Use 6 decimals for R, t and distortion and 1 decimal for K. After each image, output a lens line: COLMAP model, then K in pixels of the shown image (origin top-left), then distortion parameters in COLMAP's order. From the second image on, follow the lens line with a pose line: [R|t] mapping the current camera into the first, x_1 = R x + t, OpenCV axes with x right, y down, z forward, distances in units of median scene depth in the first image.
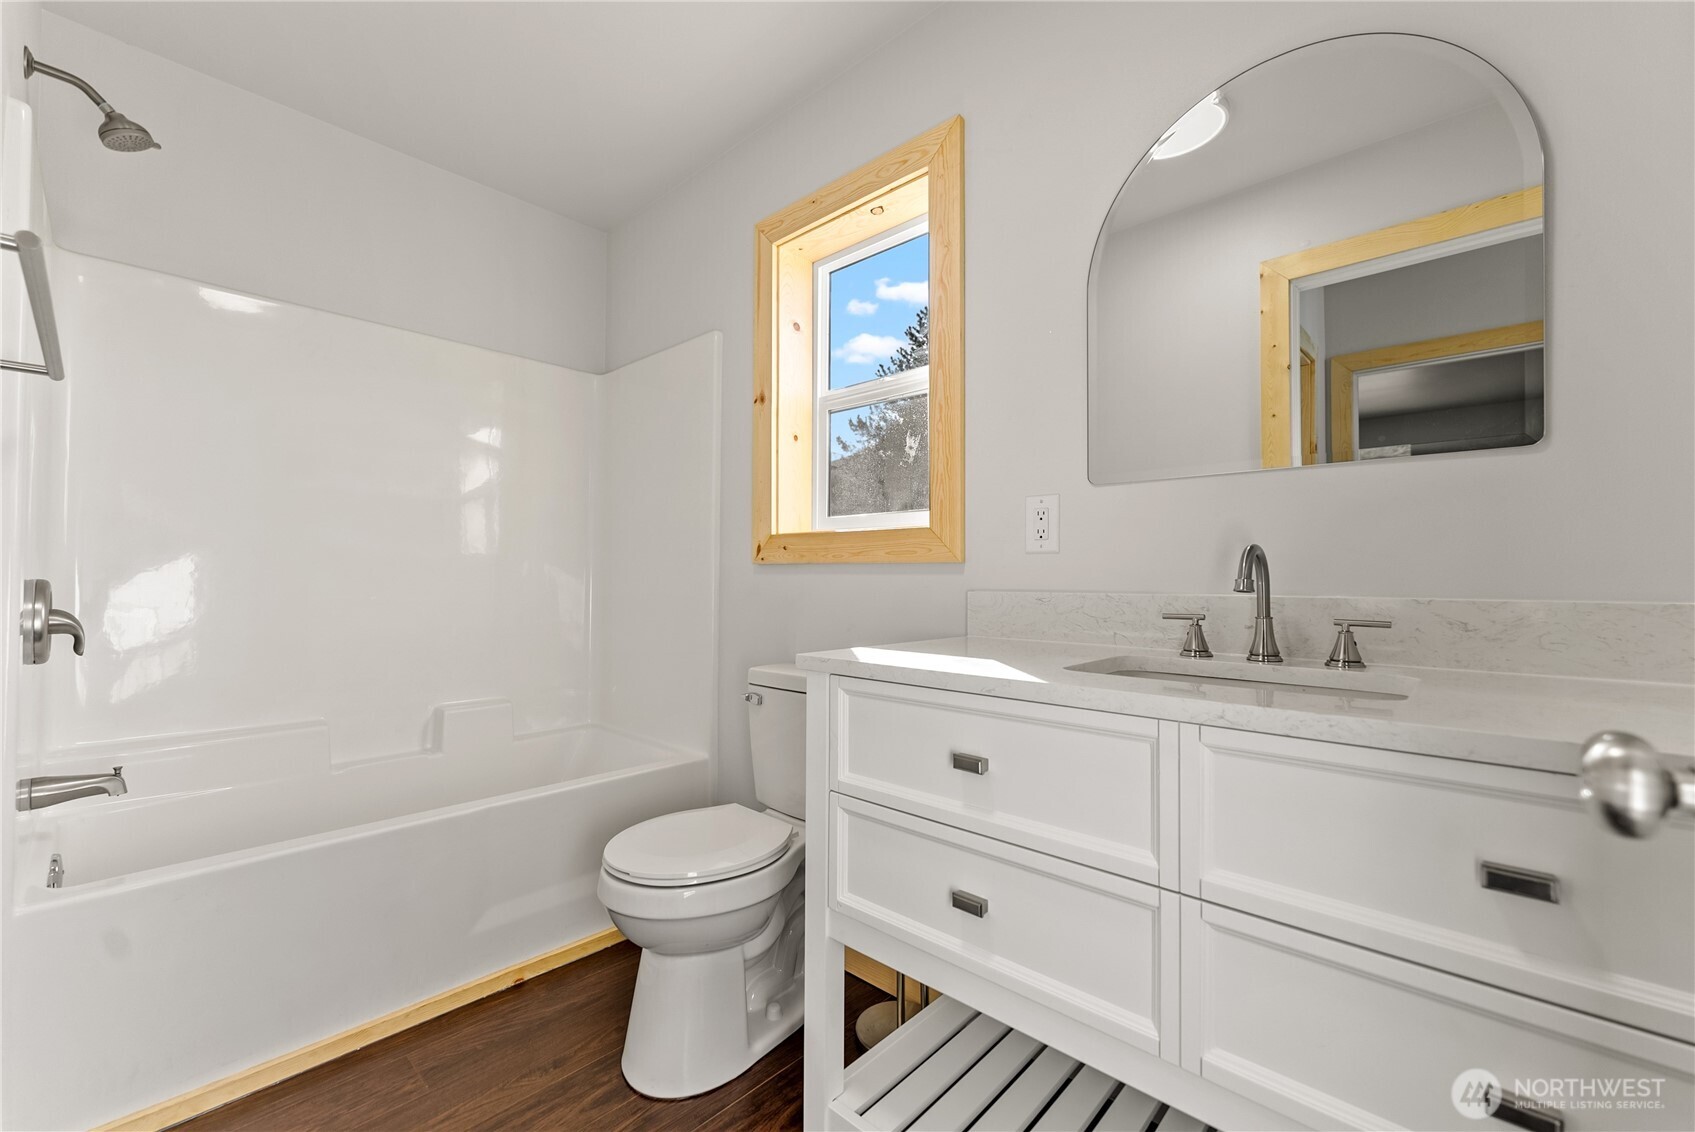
lens RADIAL K [[686.7, 0, 846.5], [0, 686.7, 563.8], [0, 0, 1]] dist [0.001448, 0.000142]
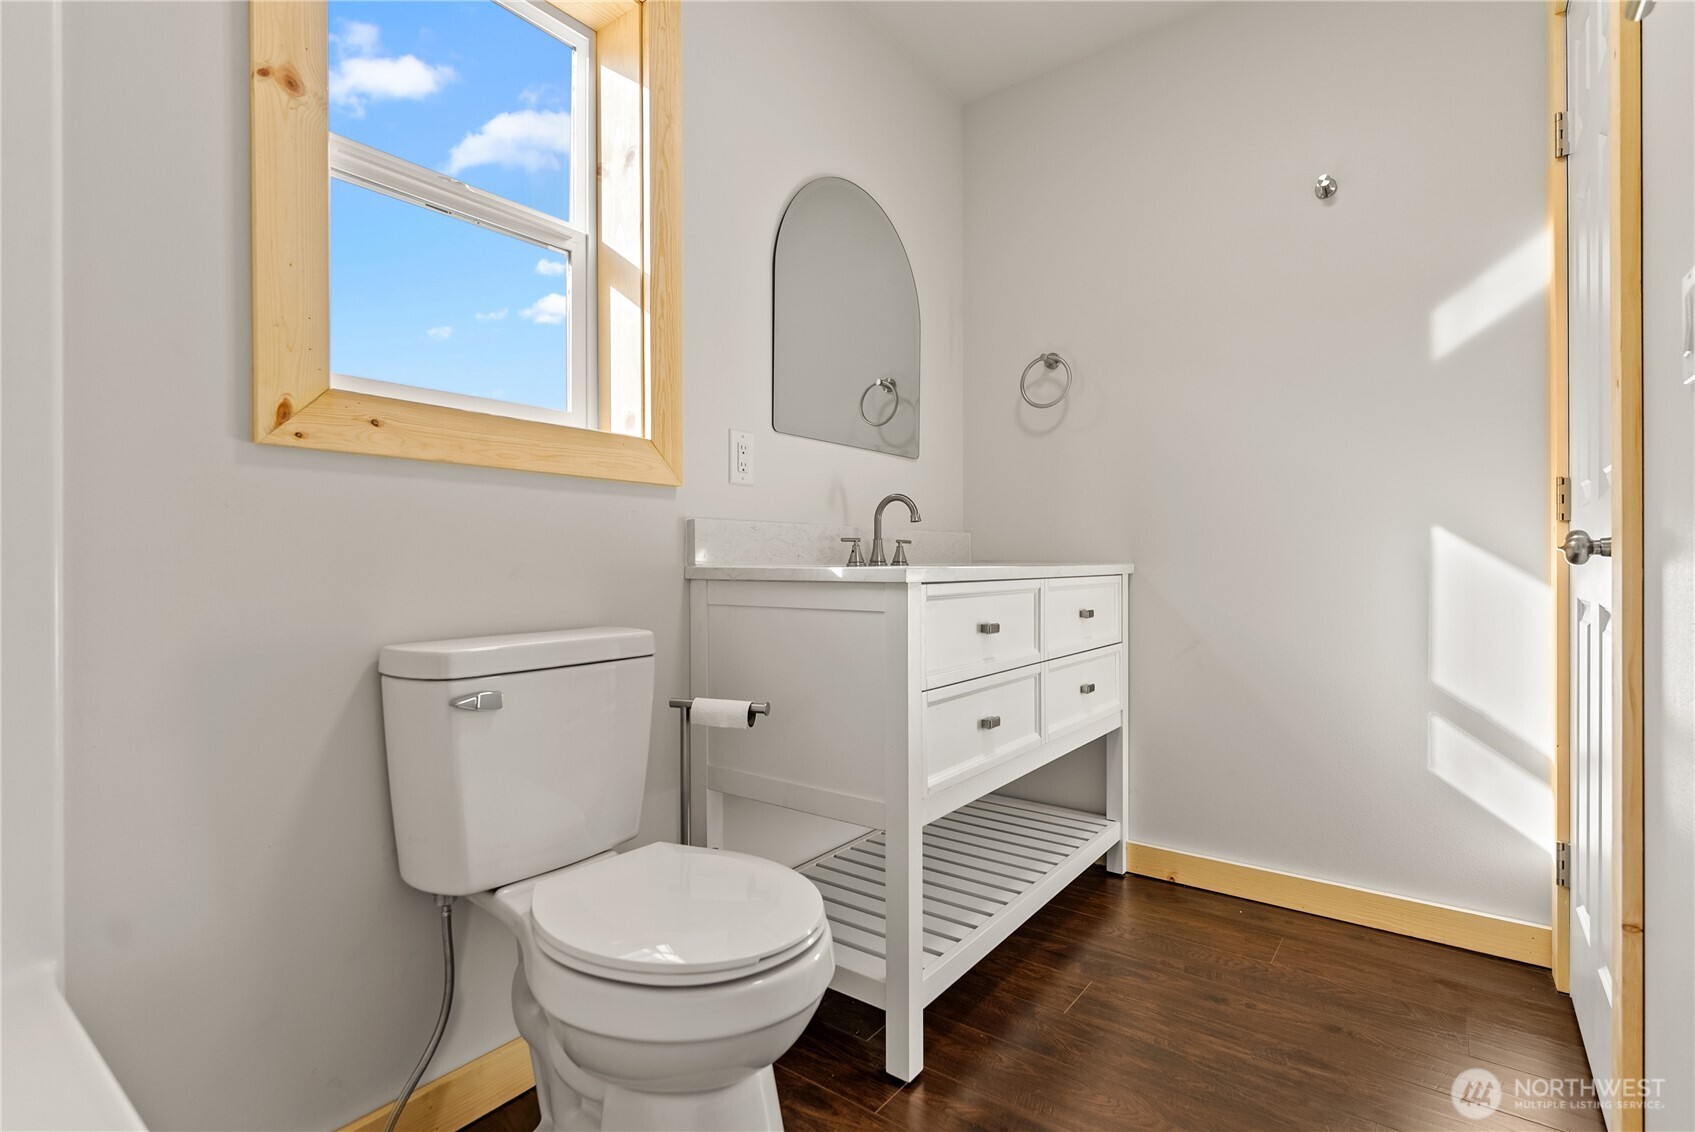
lens RADIAL K [[797.5, 0, 848.1], [0, 797.5, 561.5], [0, 0, 1]] dist [0.000234, 0.000093]
pose [[-0.100782, -0.002345, 0.994906, -1.001302], [-0.015442, 0.999880, 0.000792, 0.103412], [-0.994789, -0.015284, -0.100806, 1.001895]]
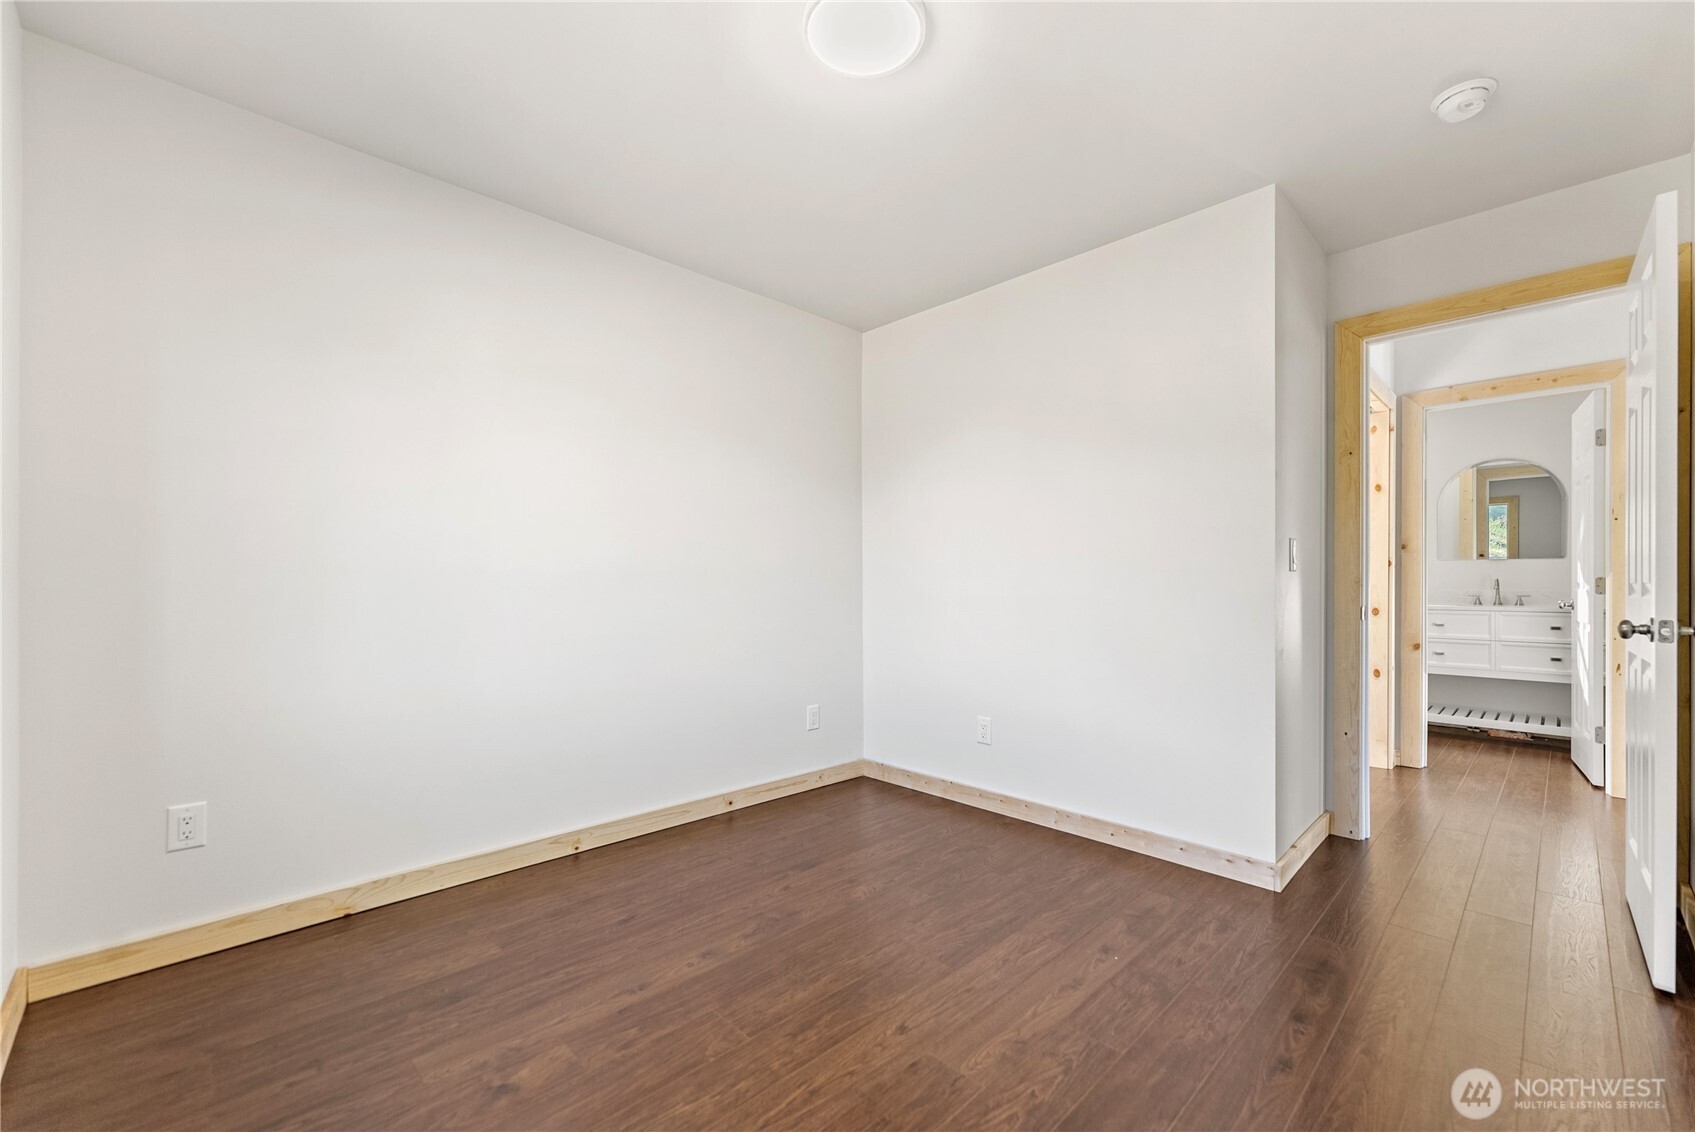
lens RADIAL K [[686.7, 0, 846.5], [0, 686.7, 563.8], [0, 0, 1]] dist [0.001448, 0.000142]
pose [[0.998982, 0.004785, -0.044862, -2.684253], [-0.005362, 0.999904, -0.012747, -0.036340], [0.044796, 0.012975, 0.998912, -2.865116]]
